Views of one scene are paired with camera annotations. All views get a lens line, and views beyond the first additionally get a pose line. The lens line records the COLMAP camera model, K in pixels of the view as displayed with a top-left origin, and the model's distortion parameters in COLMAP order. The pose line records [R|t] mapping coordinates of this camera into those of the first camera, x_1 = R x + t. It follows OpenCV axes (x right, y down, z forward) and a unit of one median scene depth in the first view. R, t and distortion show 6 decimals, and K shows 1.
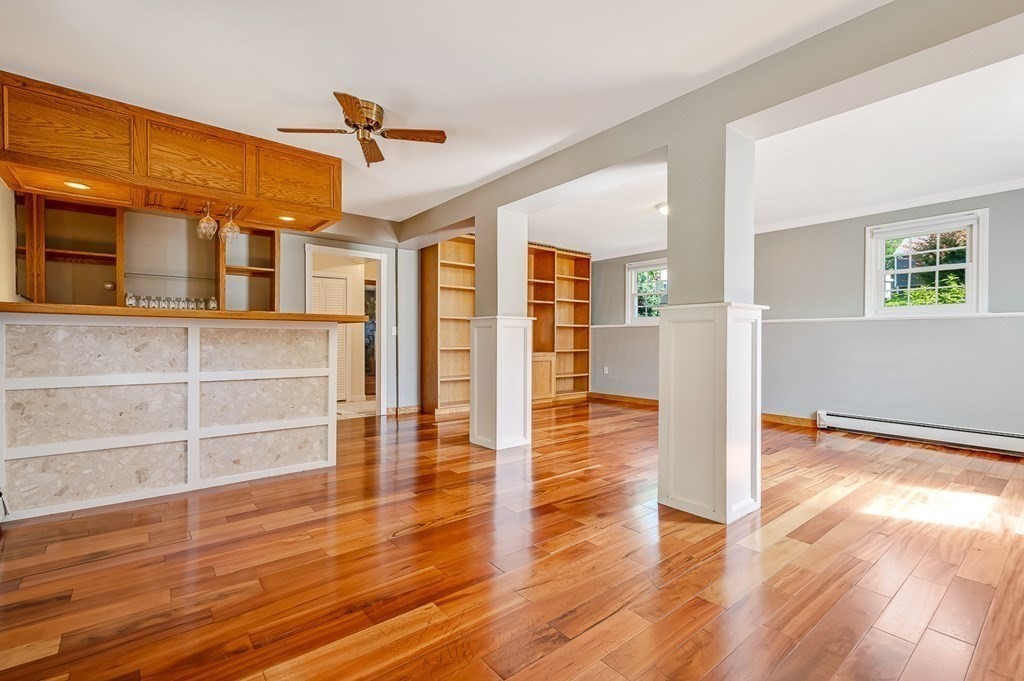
lens RADIAL K [[462.1, 0, 497.2], [0, 462.1, 340.5], [0, 0, 1]] dist [0.002583, 0.000200]
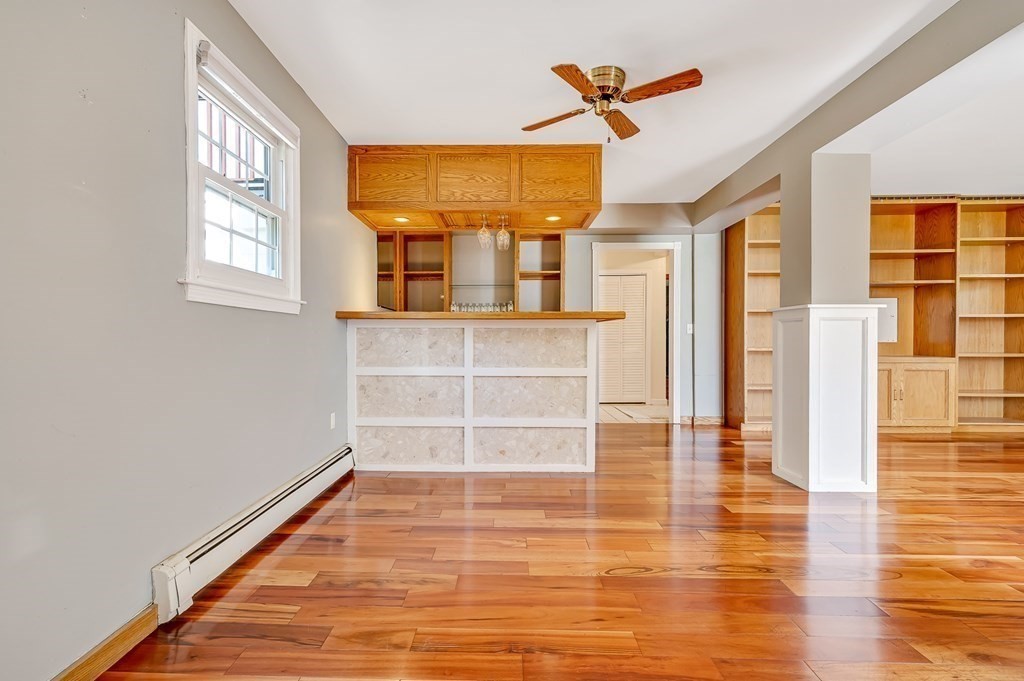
lens RADIAL K [[462.1, 0, 497.2], [0, 462.1, 340.5], [0, 0, 1]] dist [0.002583, 0.000200]
pose [[0.760395, -0.000950, -0.649460, 0.113692], [0.000603, 1.000000, -0.000758, 0.003408], [0.649460, 0.000185, 0.760396, 0.164092]]
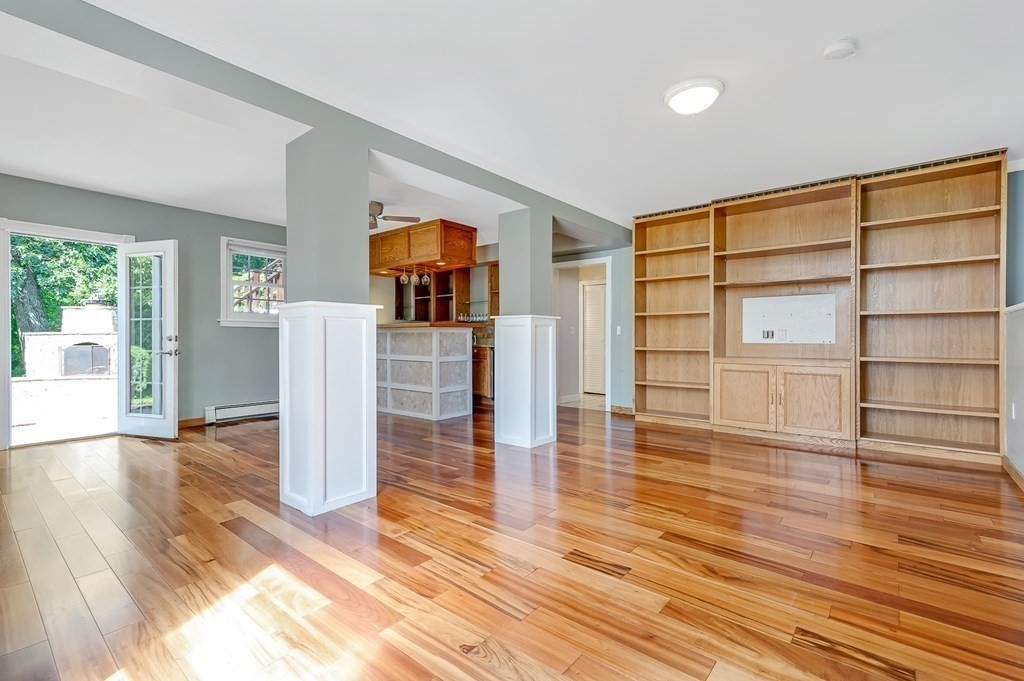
lens RADIAL K [[462.1, 0, 497.2], [0, 462.1, 340.5], [0, 0, 1]] dist [0.002583, 0.000200]
pose [[0.185087, 0.001162, -0.982722, 1.239998], [-0.004919, 0.999988, 0.000256, 0.003344], [0.982710, 0.004787, 0.185090, 0.953389]]
